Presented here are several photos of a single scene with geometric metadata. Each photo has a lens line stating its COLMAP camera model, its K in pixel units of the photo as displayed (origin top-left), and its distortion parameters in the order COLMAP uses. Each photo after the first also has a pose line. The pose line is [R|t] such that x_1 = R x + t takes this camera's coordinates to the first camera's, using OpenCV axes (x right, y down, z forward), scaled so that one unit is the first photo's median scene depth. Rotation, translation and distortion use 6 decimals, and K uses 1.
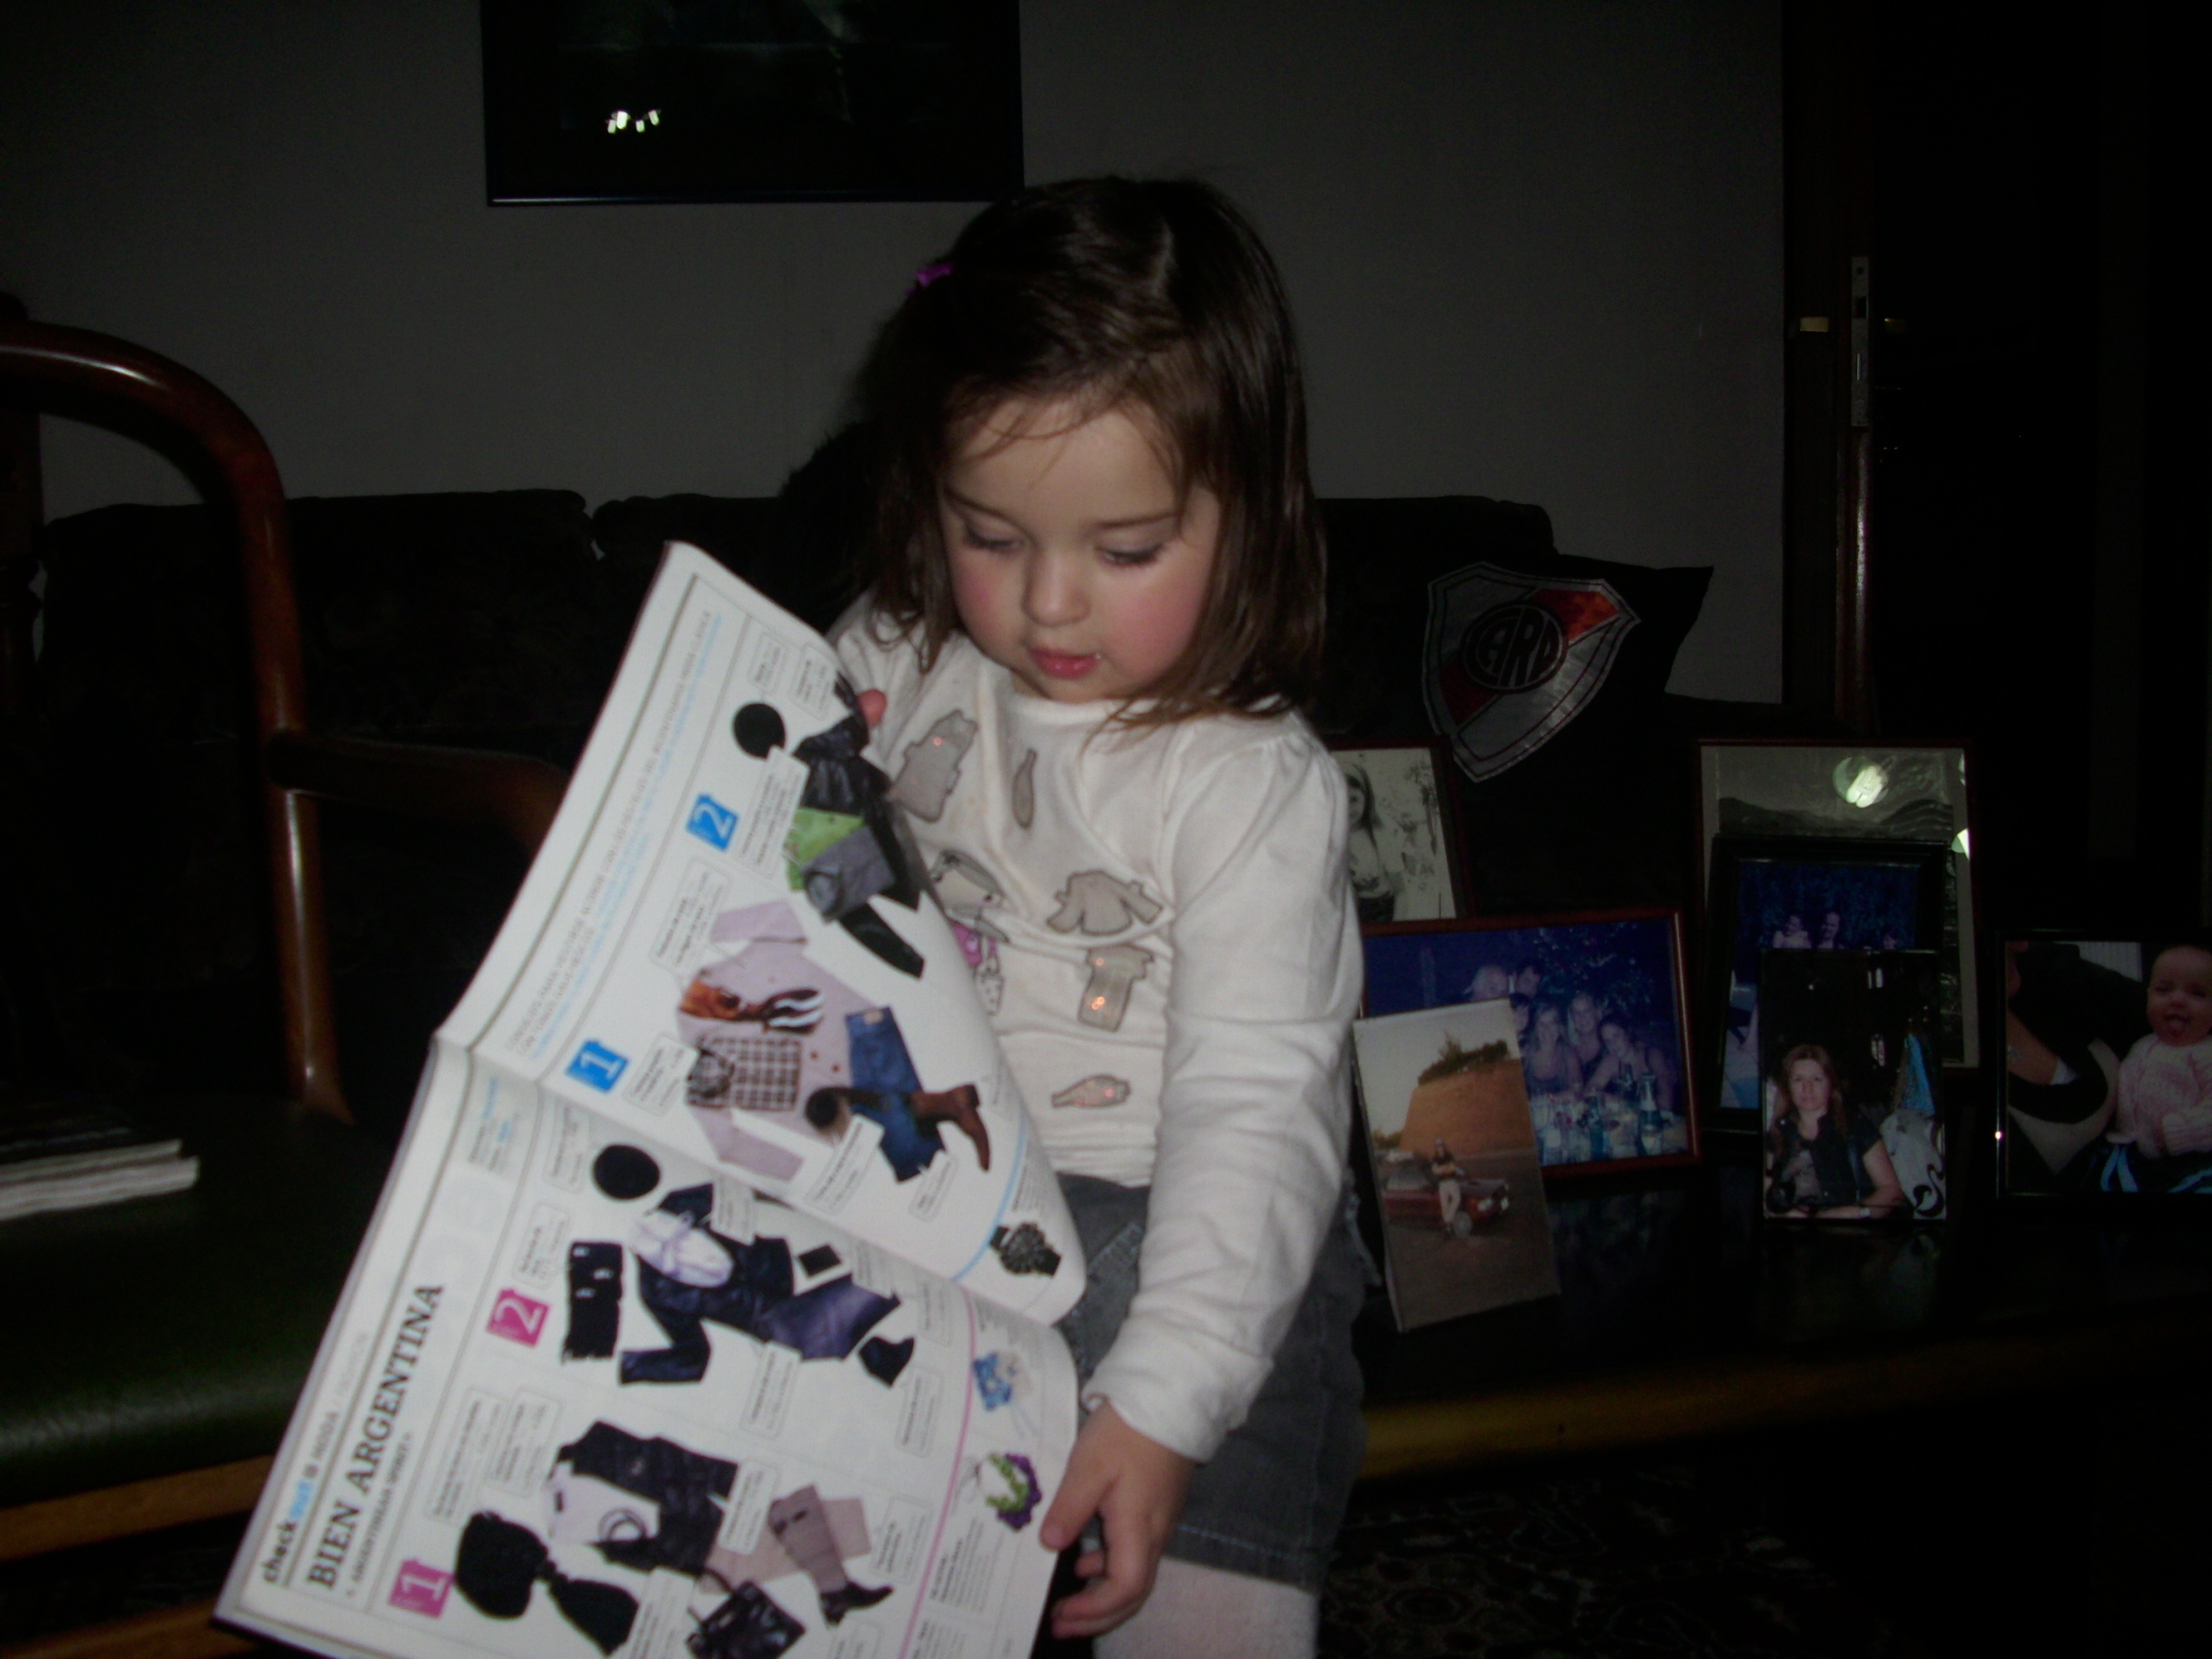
lens RADIAL K [[2316.6, 0, 1106.0], [0, 2316.6, 829.5], [0, 0, 1]] dist [-0.149168, 0.056638]
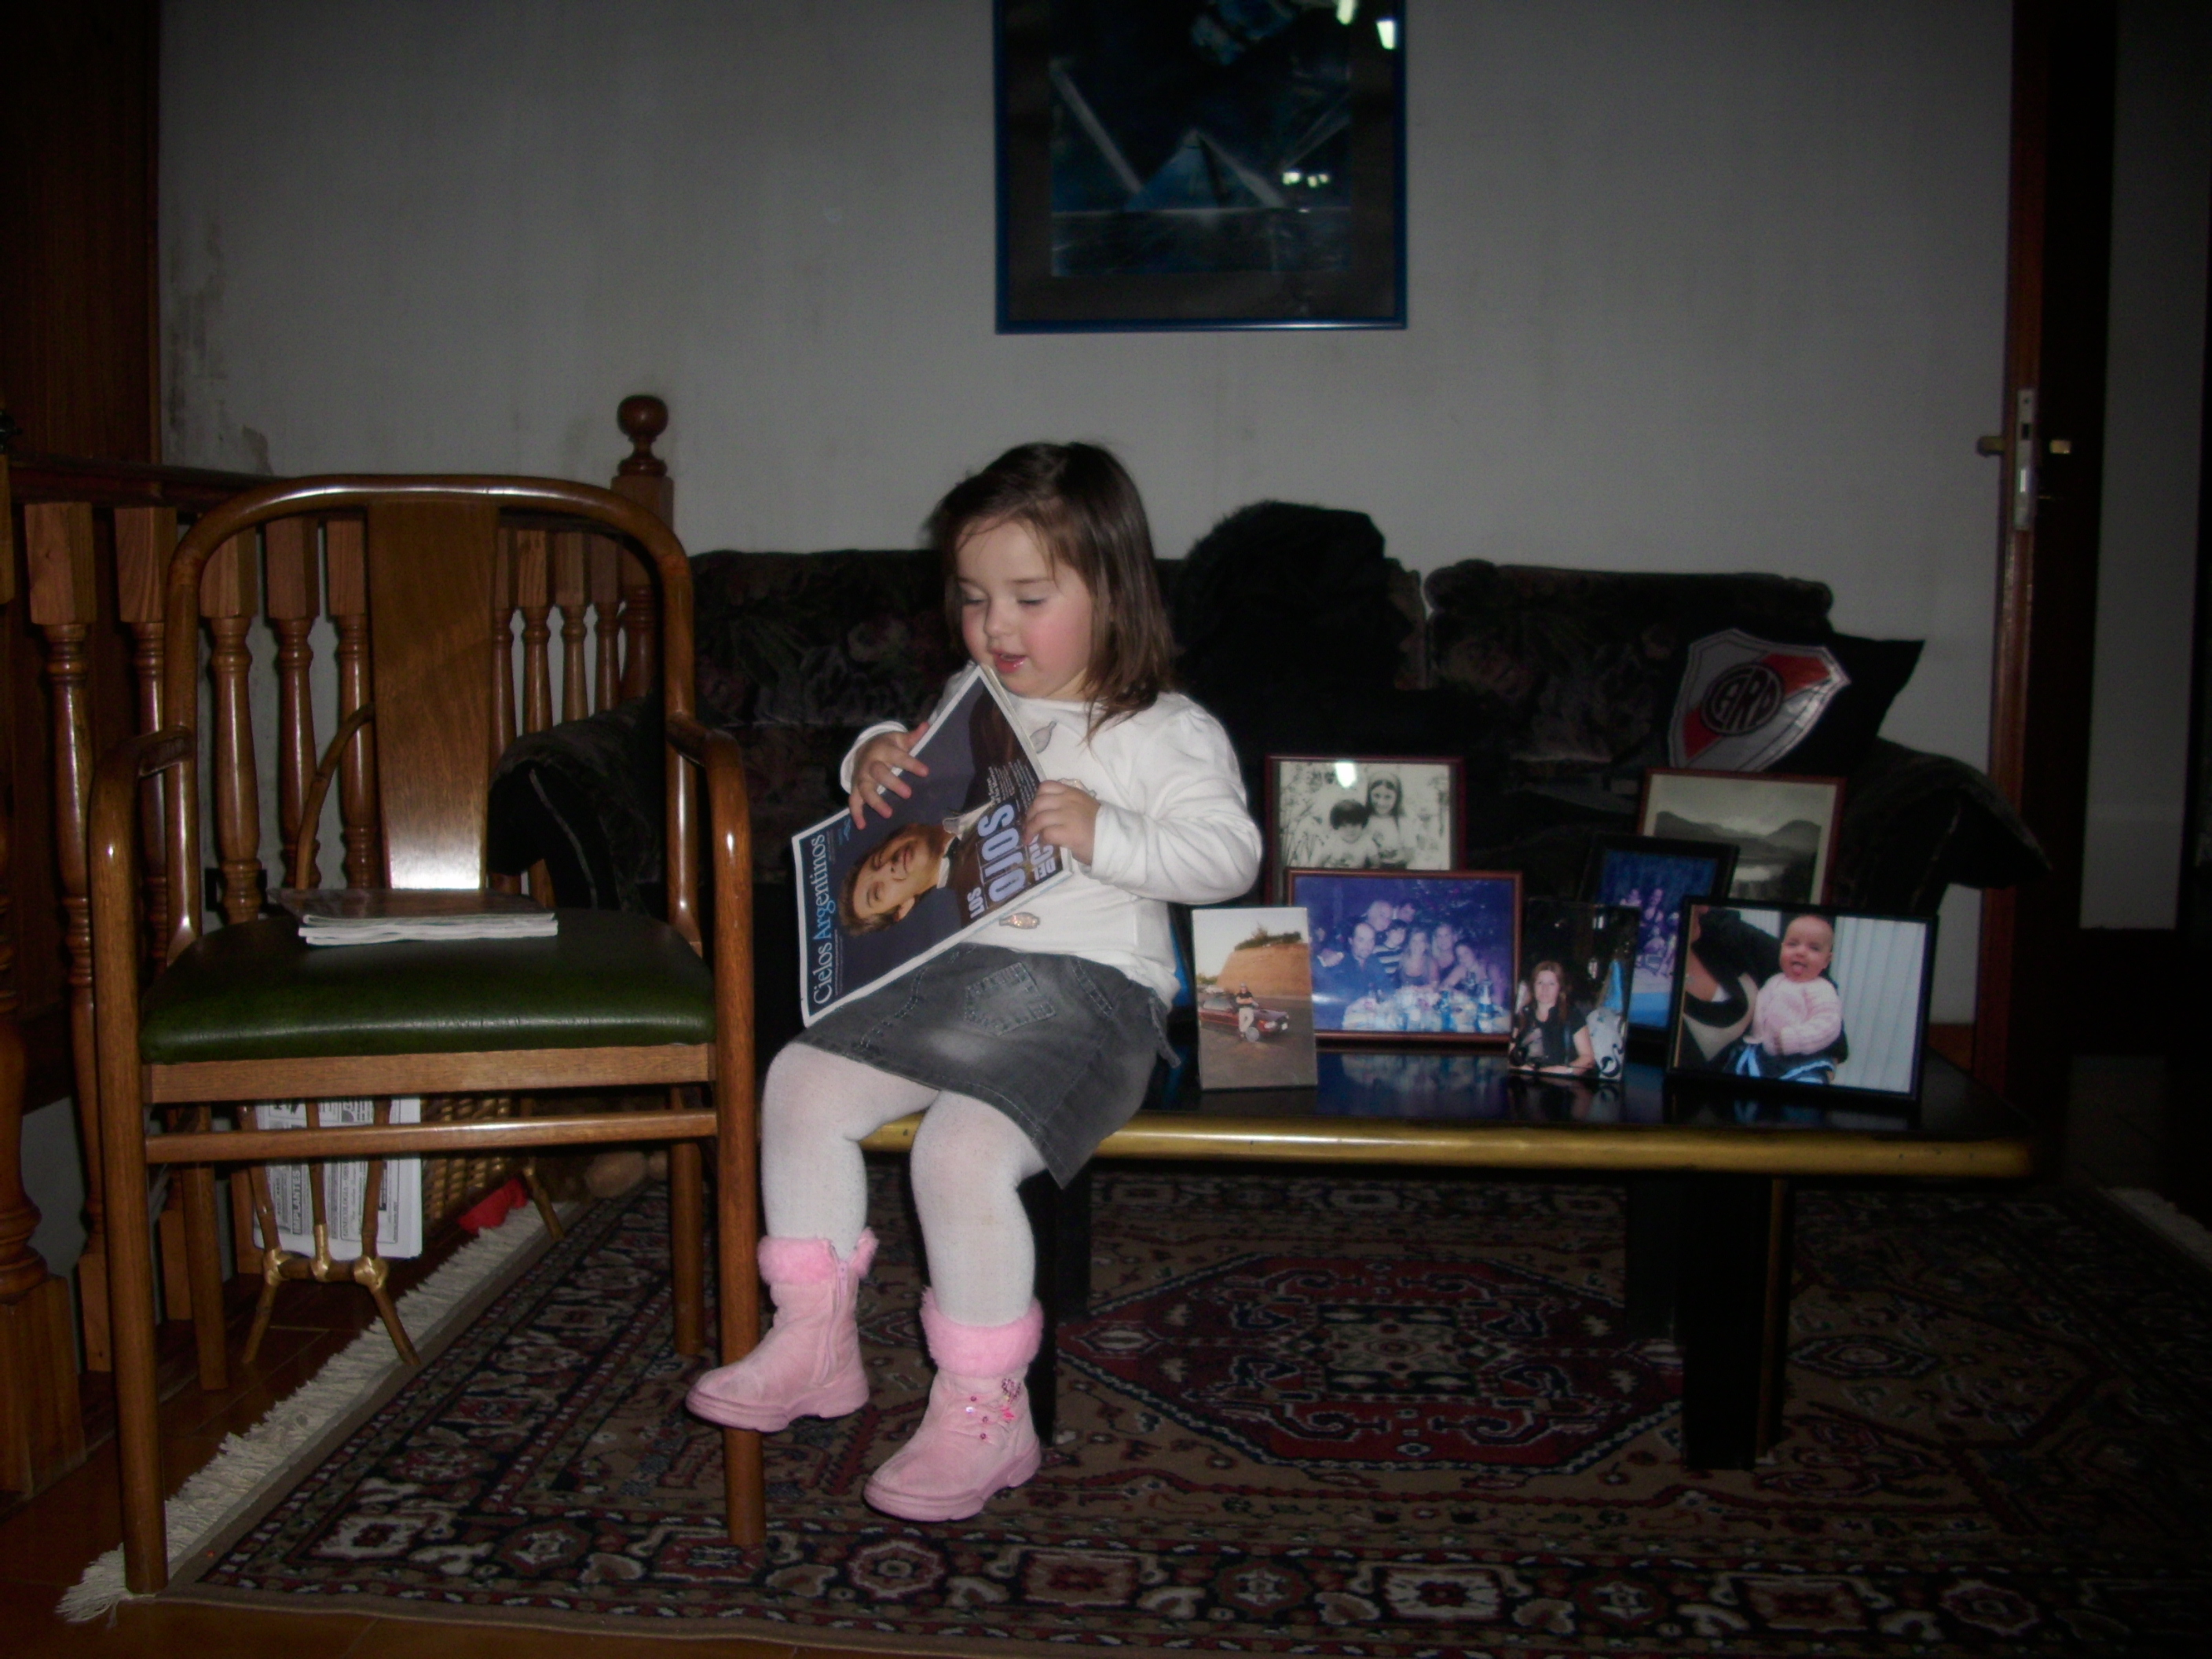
lens RADIAL K [[2316.6, 0, 1106.0], [0, 2316.6, 829.5], [0, 0, 1]] dist [-0.149168, 0.056638]
pose [[0.947284, 0.059757, -0.314772, 0.512153], [-0.062191, 0.998062, 0.002314, 0.020027], [0.314300, 0.017384, 0.949165, -0.585640]]
